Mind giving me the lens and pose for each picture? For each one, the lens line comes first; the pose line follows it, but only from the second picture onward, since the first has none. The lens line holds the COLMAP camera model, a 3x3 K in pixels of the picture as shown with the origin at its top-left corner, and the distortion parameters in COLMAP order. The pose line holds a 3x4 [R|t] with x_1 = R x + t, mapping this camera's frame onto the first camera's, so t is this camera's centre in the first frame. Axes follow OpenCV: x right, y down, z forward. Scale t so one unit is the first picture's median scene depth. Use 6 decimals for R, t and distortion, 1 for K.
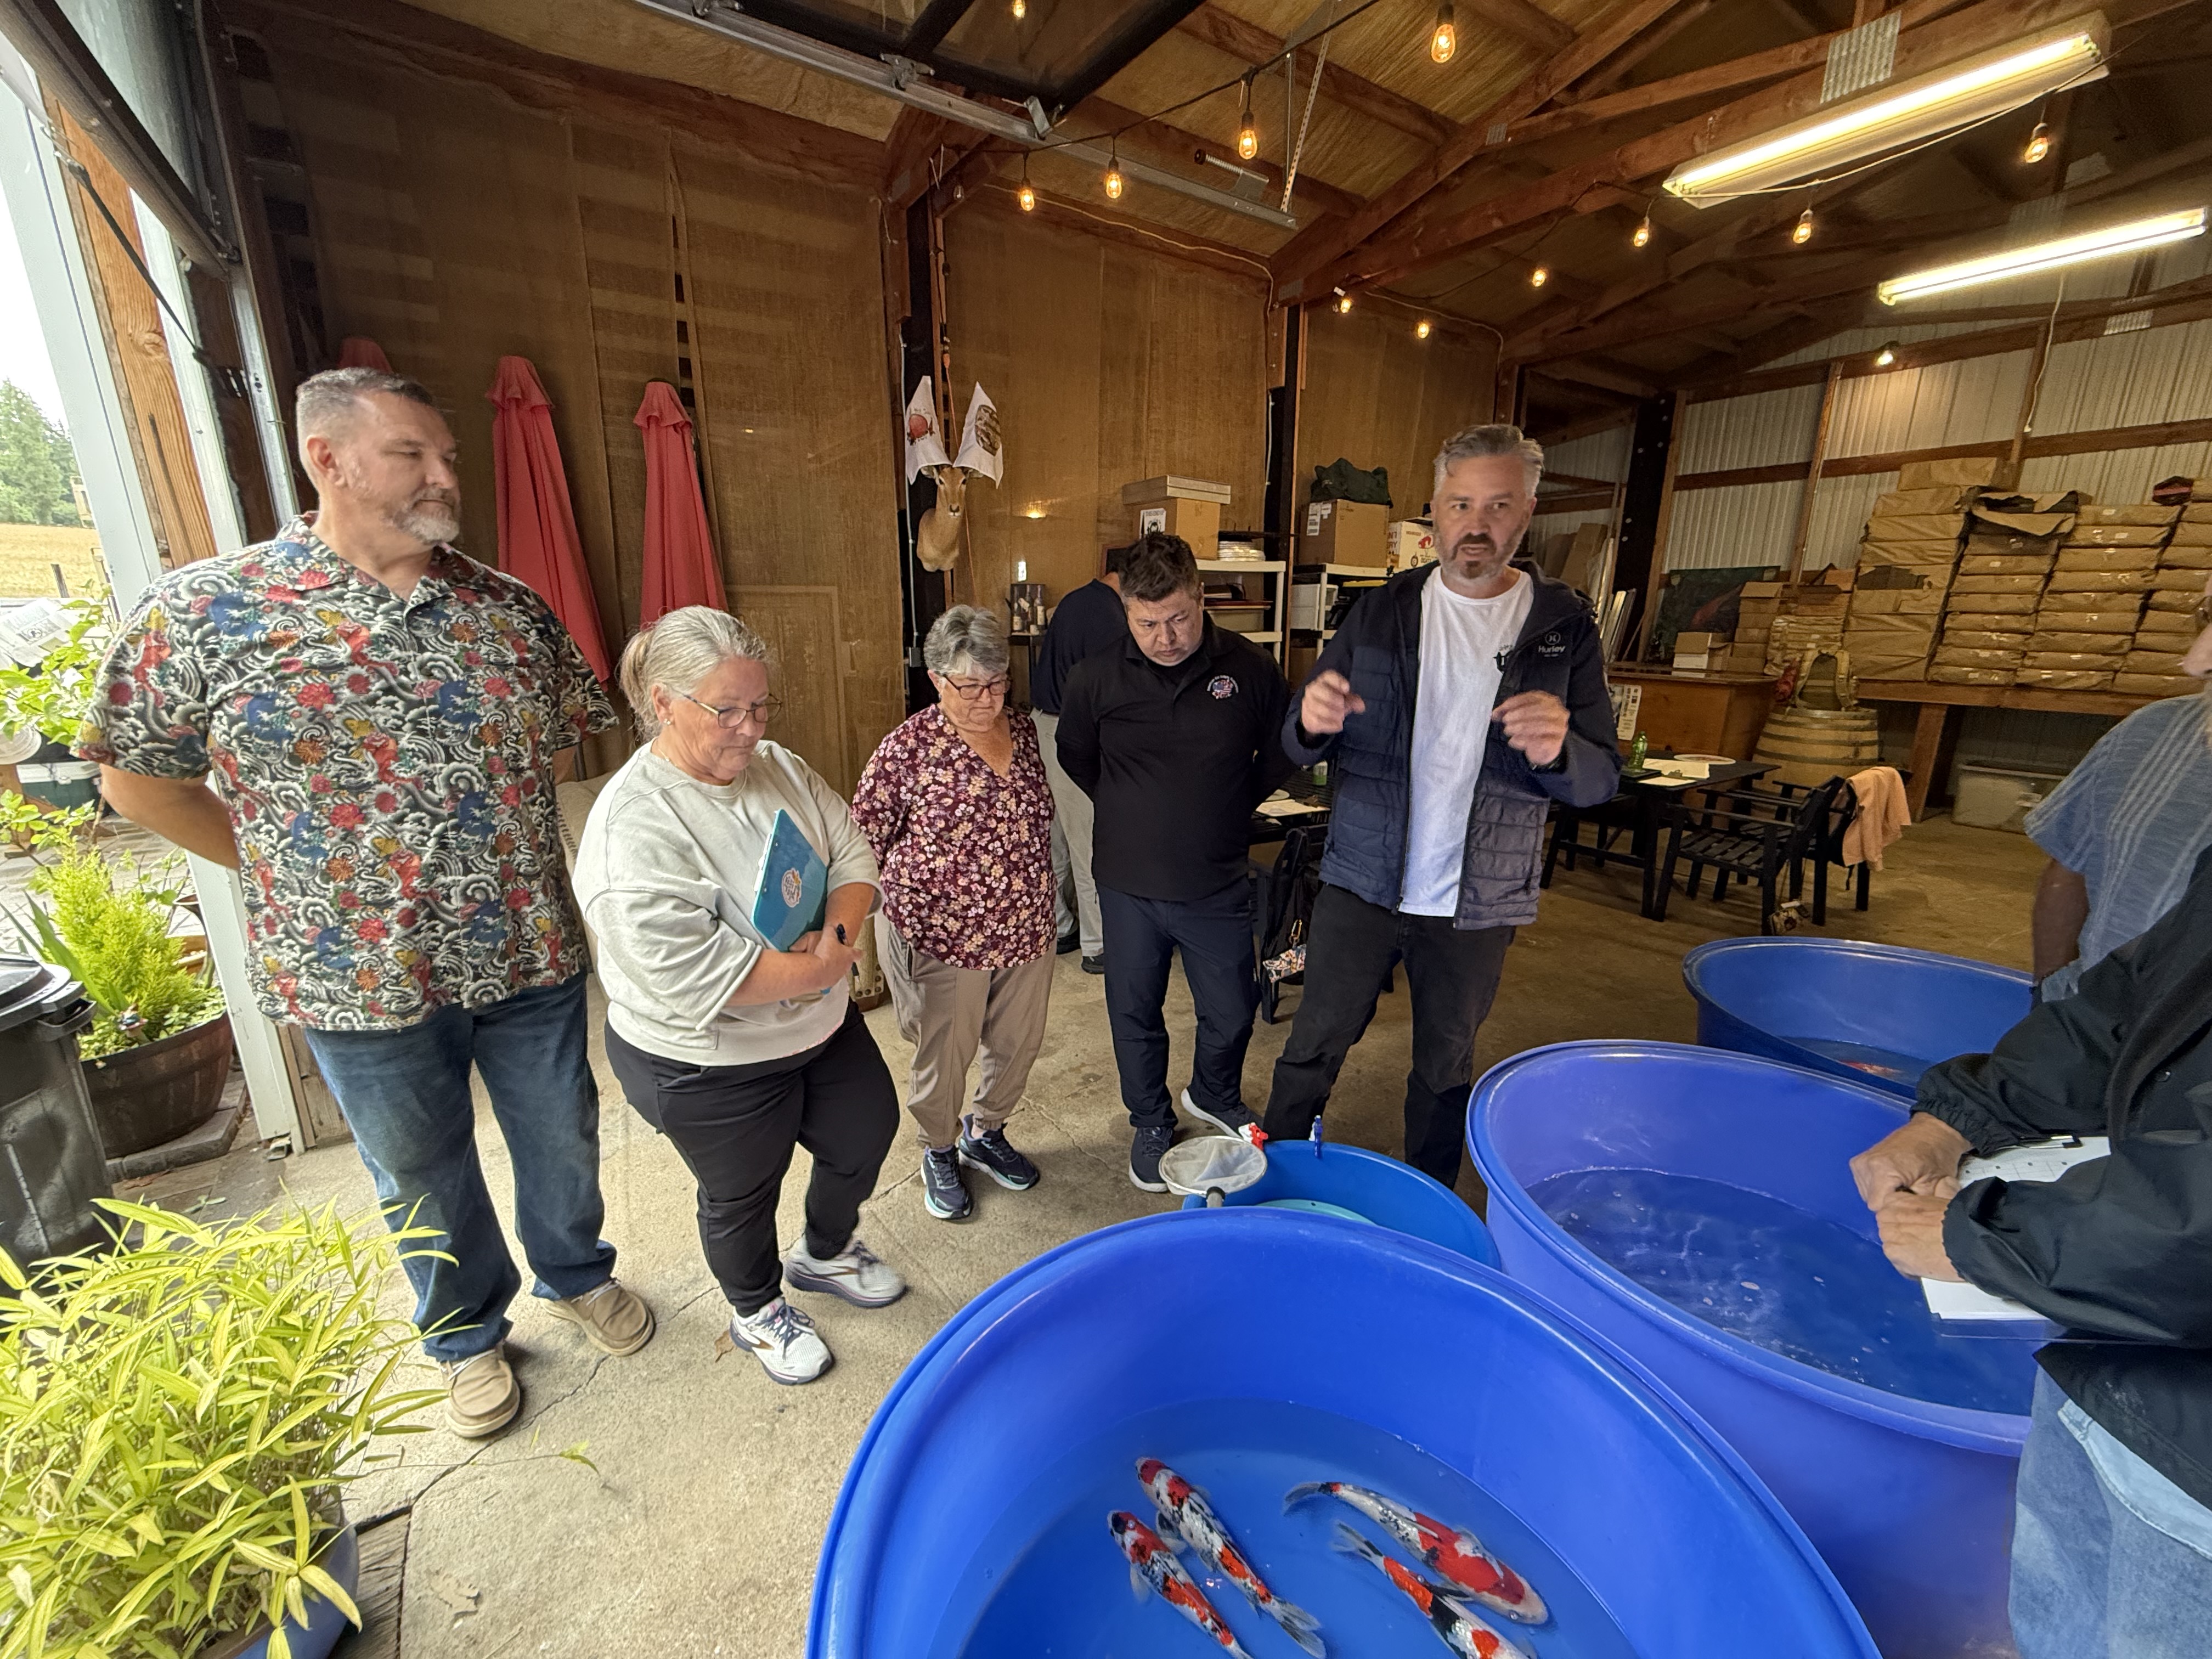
lens RADIAL K [[879.9, 0, 1103.2], [0, 879.9, 825.9], [0, 0, 1]] dist [-0.002168, 0.000578]
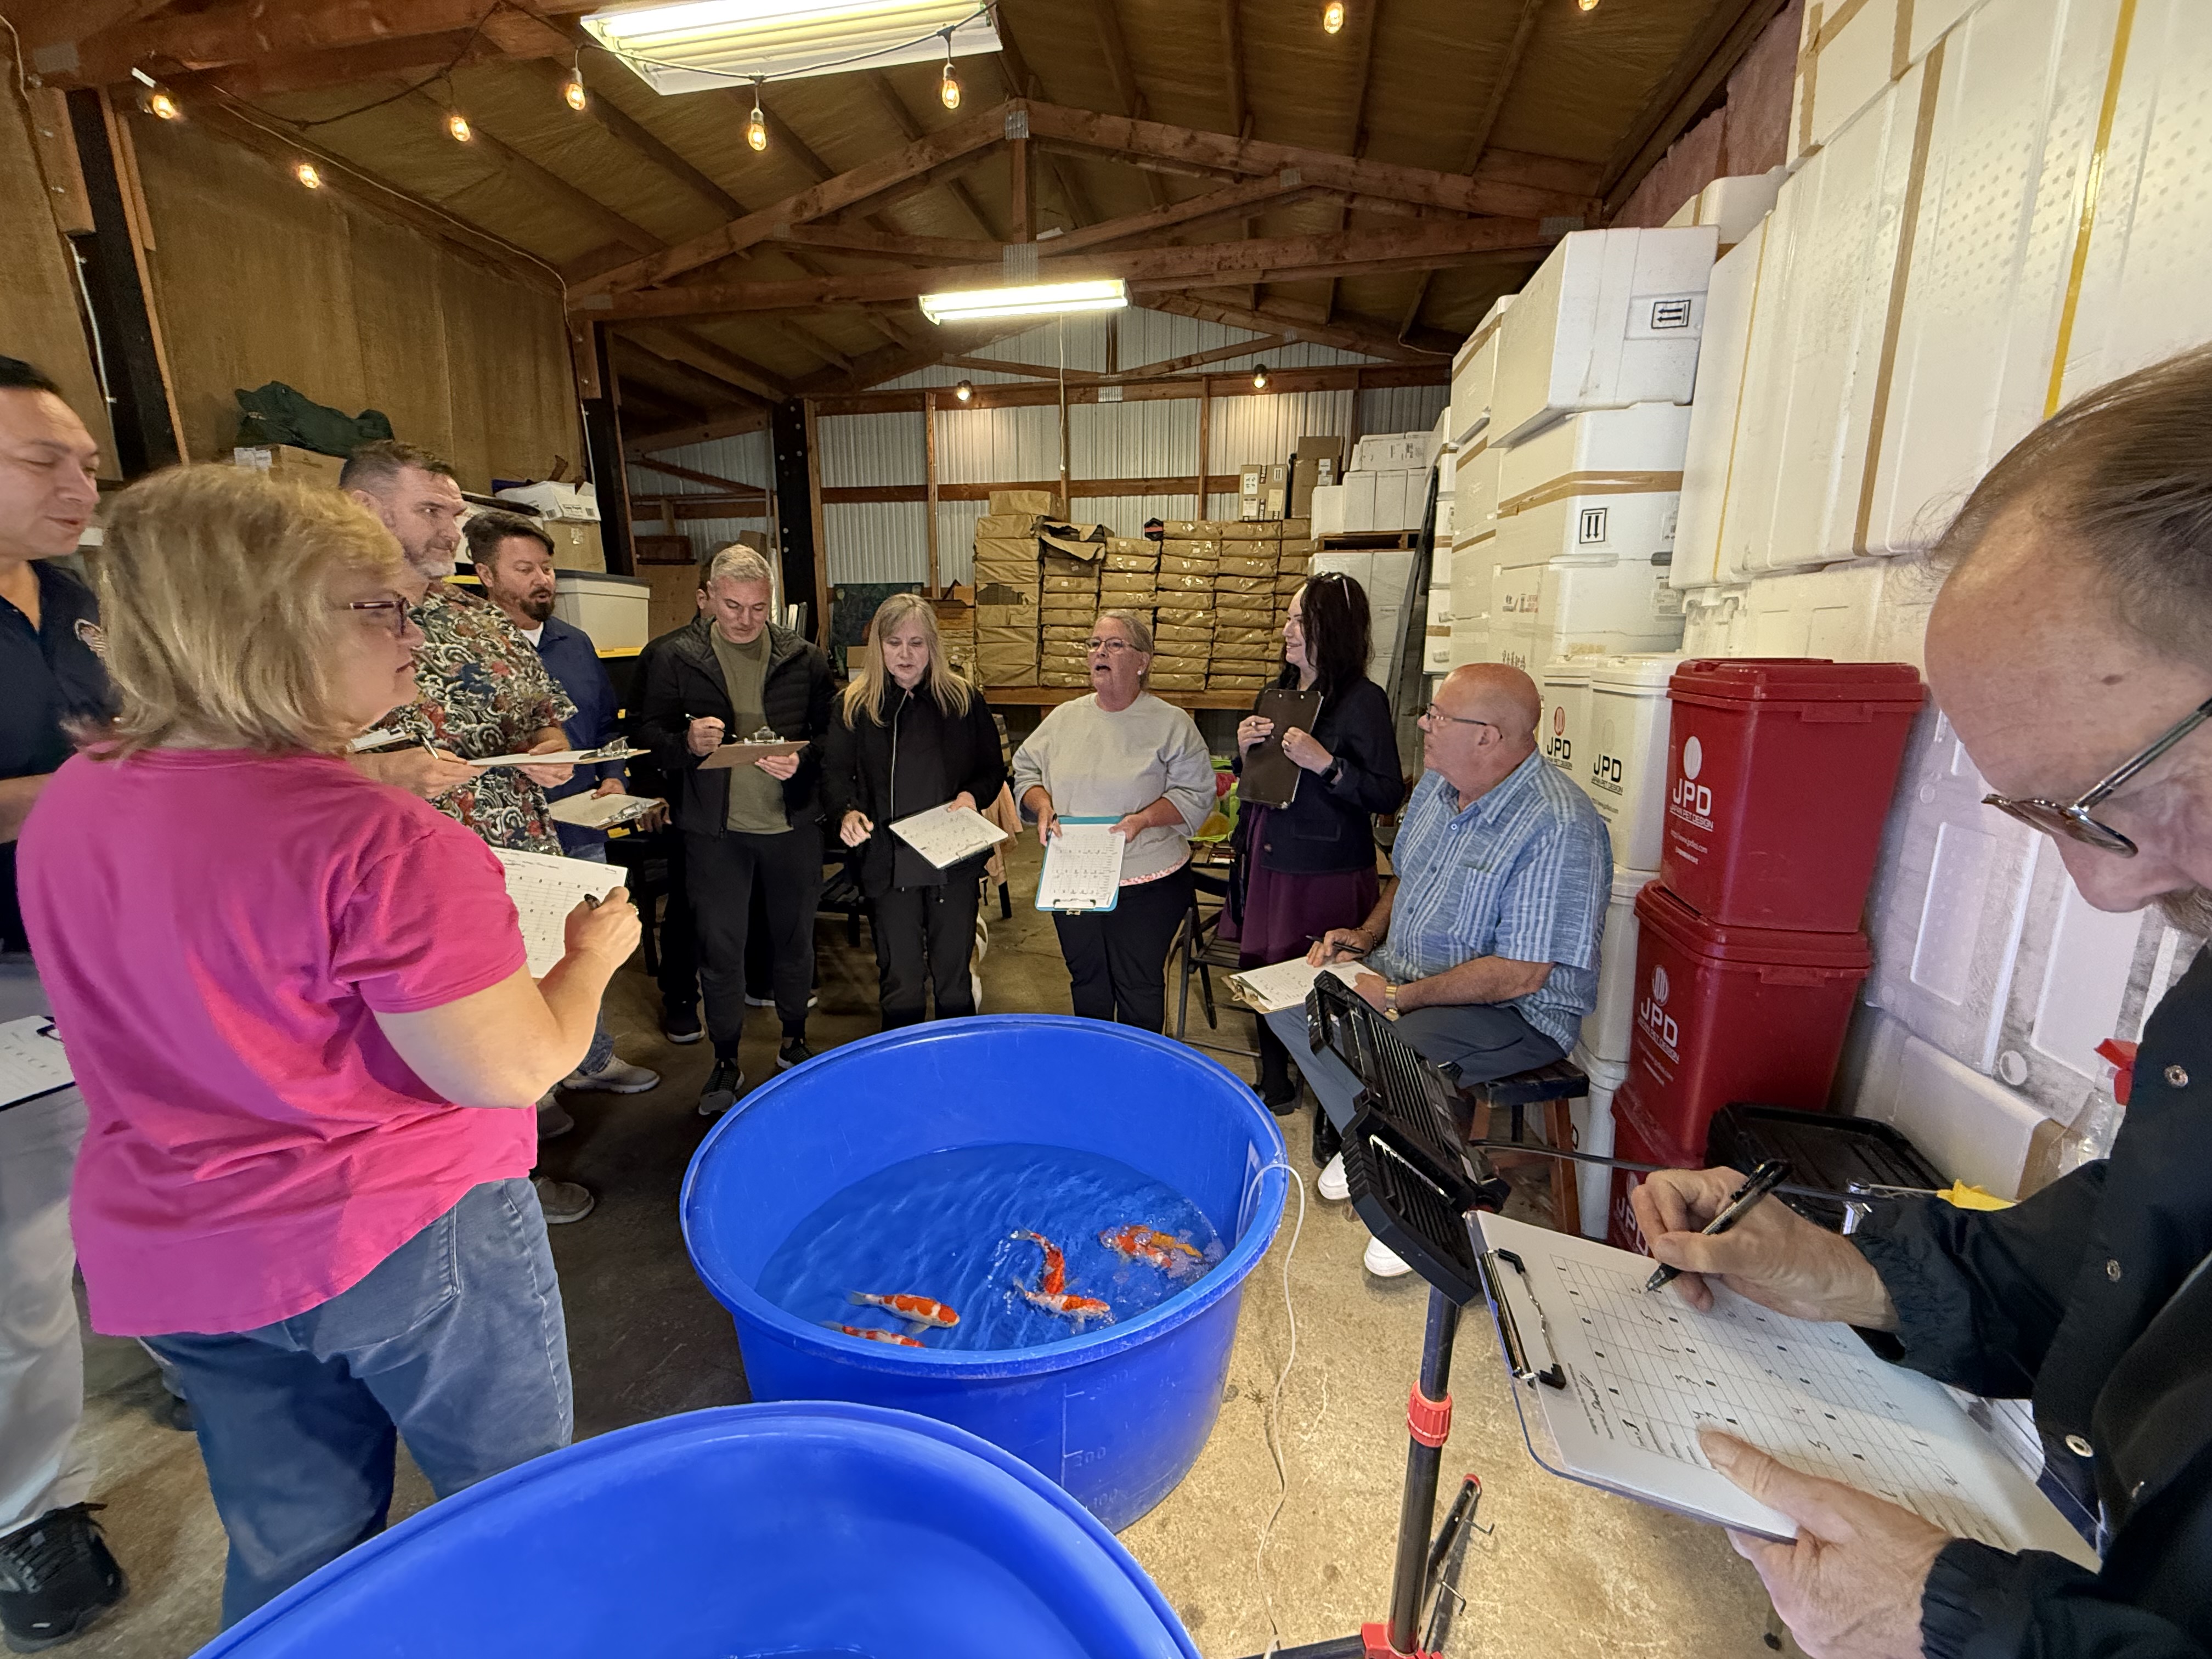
lens RADIAL K [[879.9, 0, 1104.4], [0, 879.9, 823.6], [0, 0, 1]] dist [-0.002168, 0.000578]
pose [[0.715295, -0.148362, 0.682893, 0.200429], [0.165709, 0.985343, 0.040500, -0.022564], [-0.678892, 0.084192, 0.729395, 0.134653]]
